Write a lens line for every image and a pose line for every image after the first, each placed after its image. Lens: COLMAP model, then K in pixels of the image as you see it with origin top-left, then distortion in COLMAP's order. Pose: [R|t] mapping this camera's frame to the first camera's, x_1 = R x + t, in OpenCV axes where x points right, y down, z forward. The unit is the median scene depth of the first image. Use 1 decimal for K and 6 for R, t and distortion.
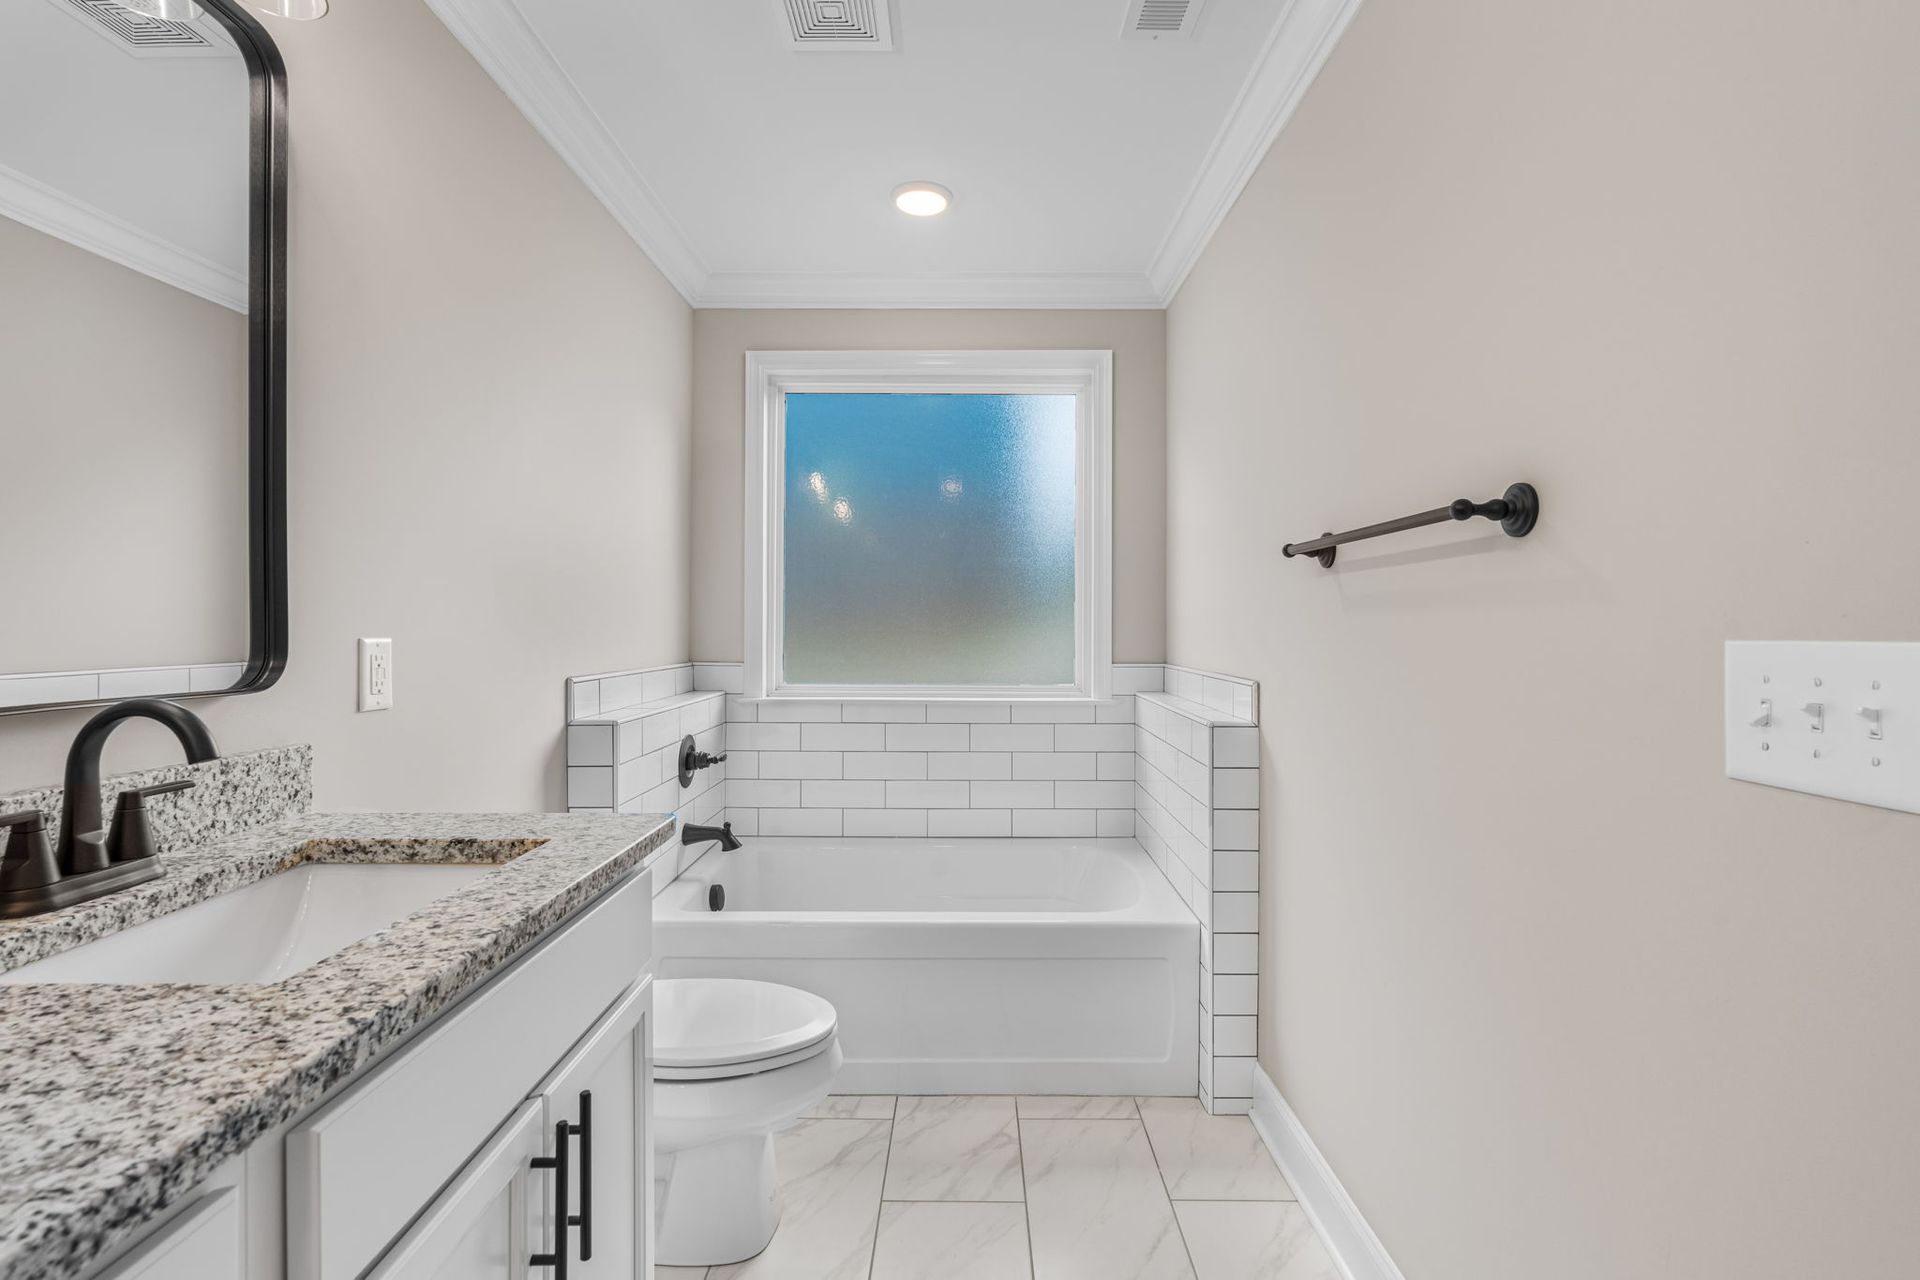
lens RADIAL K [[886.9, 0, 962.0], [0, 886.9, 618.4], [0, 0, 1]] dist [-0.001432, -0.000336]
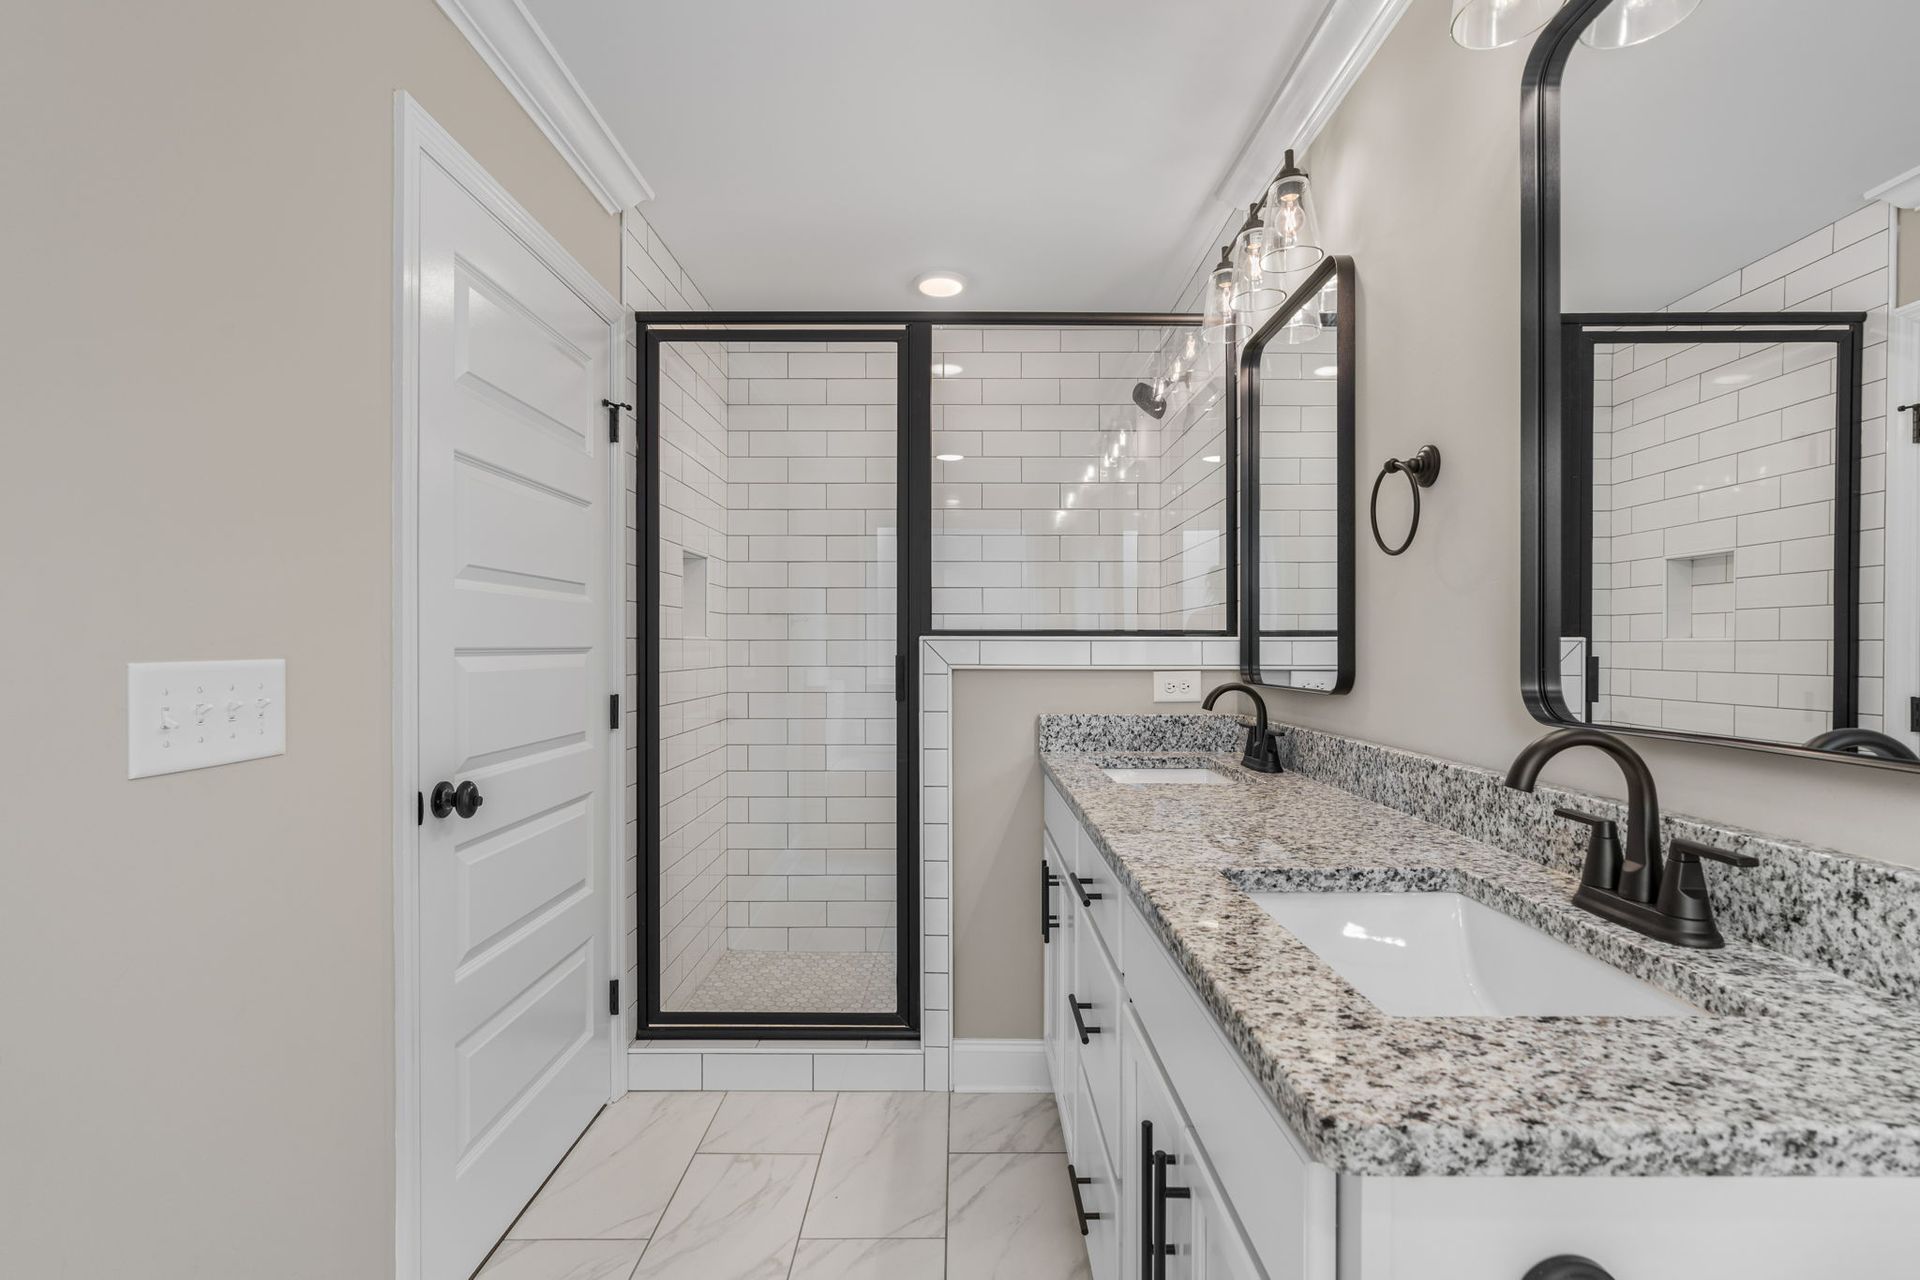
lens RADIAL K [[860.3, 0, 959.3], [0, 860.3, 643.4], [0, 0, 1]] dist [-0.009168, 0.003553]
pose [[-0.999981, -0.001977, -0.005887, -0.171580], [-0.001906, 0.999926, -0.011979, 0.006352], [0.005911, -0.011968, -0.999911, 1.588604]]
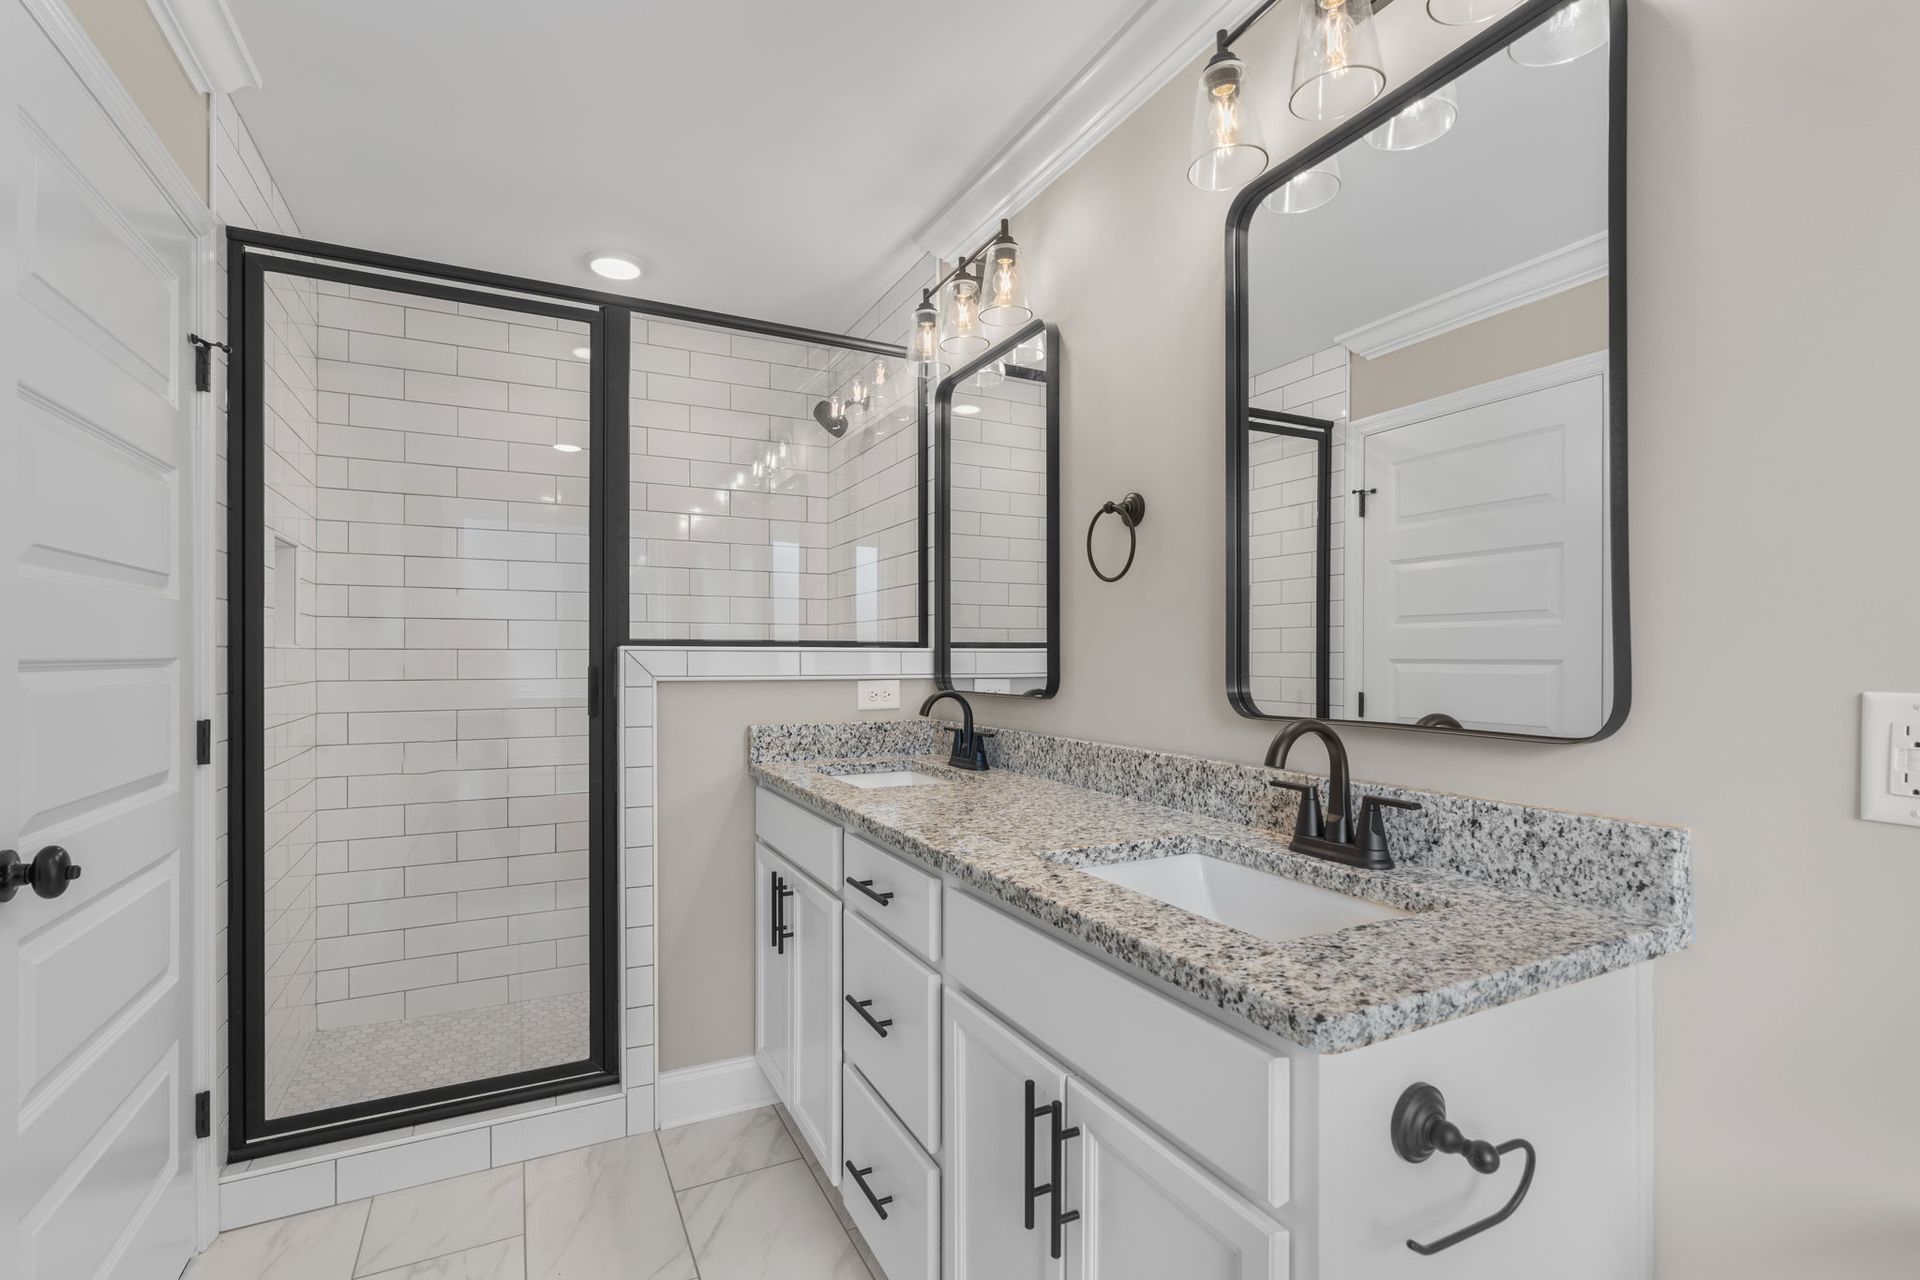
lens RADIAL K [[860.2, 0, 952.5], [0, 860.2, 651.5], [0, 0, 1]] dist [-0.008010, 0.002983]
pose [[-0.890029, -0.004837, -0.455879, 0.135017], [0.001369, 0.999911, -0.013281, 0.002774], [0.455902, -0.012445, -0.889943, 1.556716]]
